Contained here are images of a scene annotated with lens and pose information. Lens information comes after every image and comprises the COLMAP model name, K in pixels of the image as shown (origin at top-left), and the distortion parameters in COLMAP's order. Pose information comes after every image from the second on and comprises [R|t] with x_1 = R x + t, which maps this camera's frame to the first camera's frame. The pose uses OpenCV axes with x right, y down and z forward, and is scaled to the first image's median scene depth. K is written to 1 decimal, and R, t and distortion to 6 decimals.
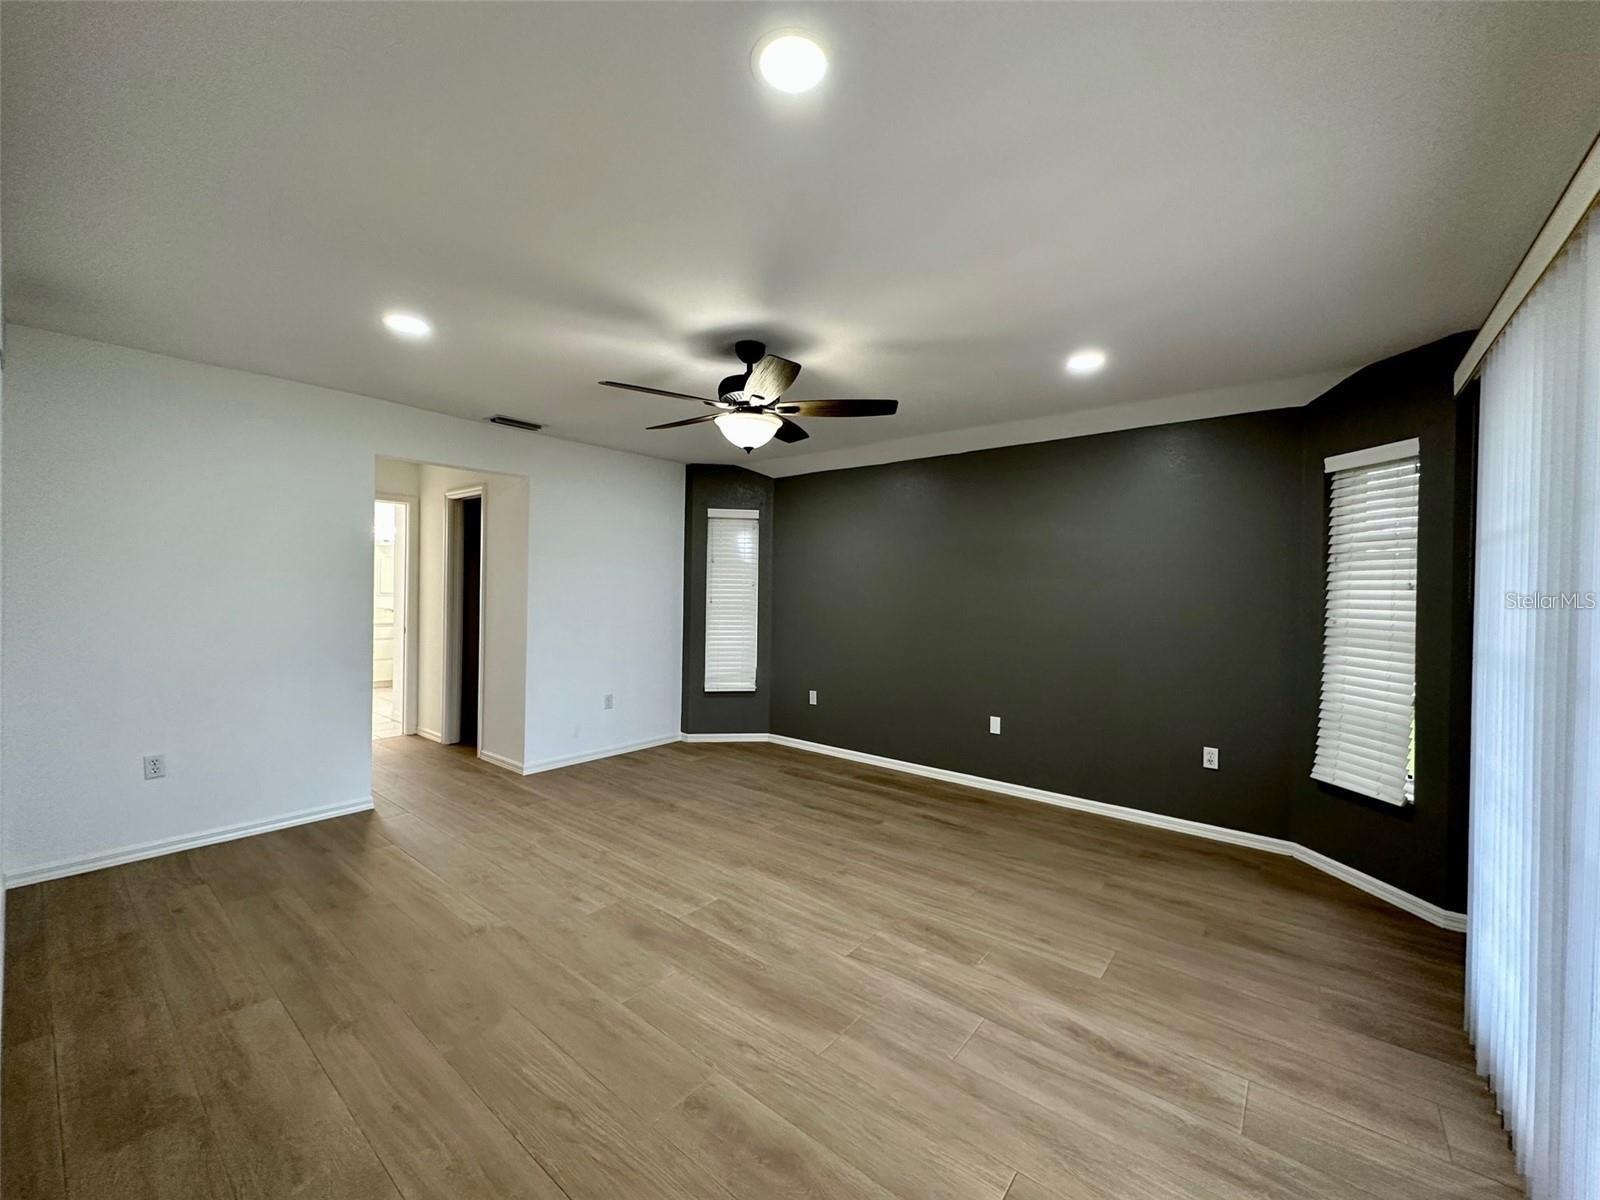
lens RADIAL K [[636.9, 0, 799.3], [0, 636.9, 596.2], [0, 0, 1]] dist [-0.001215, 0.000187]
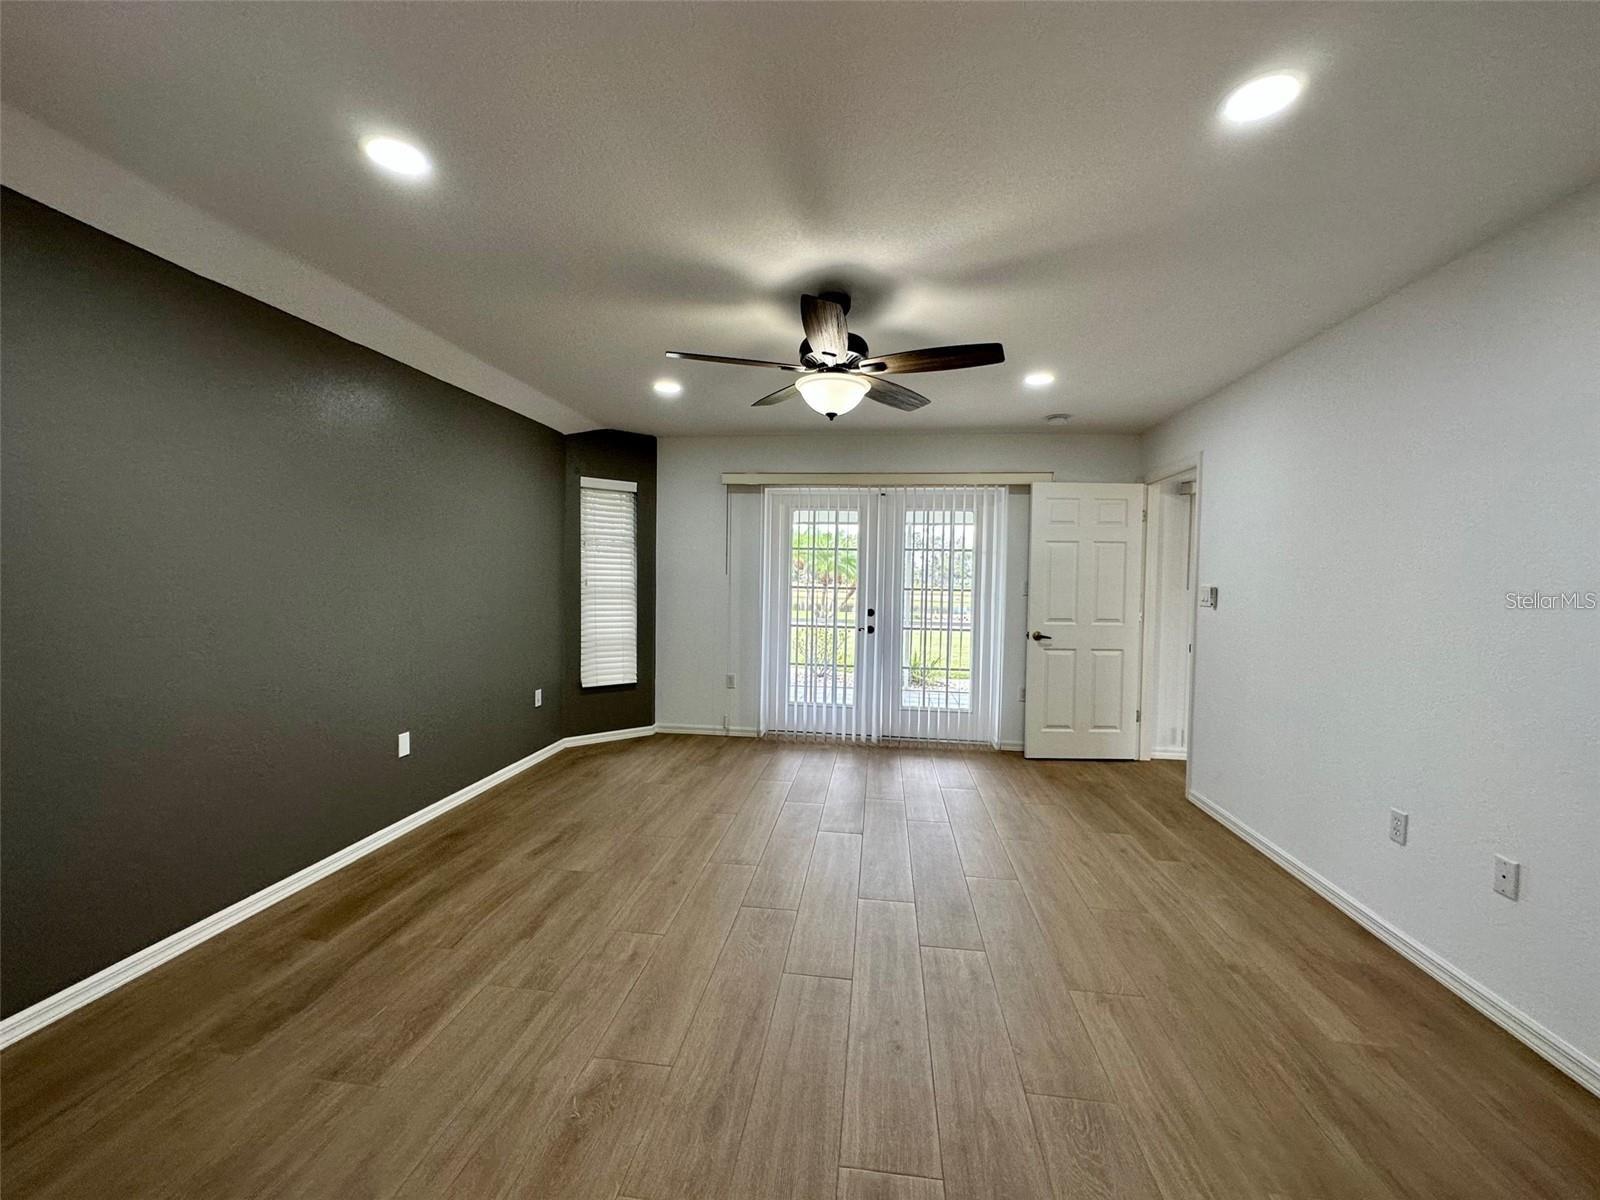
lens RADIAL K [[636.9, 0, 799.6], [0, 636.9, 595.5], [0, 0, 1]] dist [-0.001215, 0.000187]
pose [[-0.526292, -0.052343, 0.848691, -0.685515], [-0.019189, 0.998580, 0.049688, -0.018030], [-0.850087, 0.009865, -0.526549, 1.248263]]
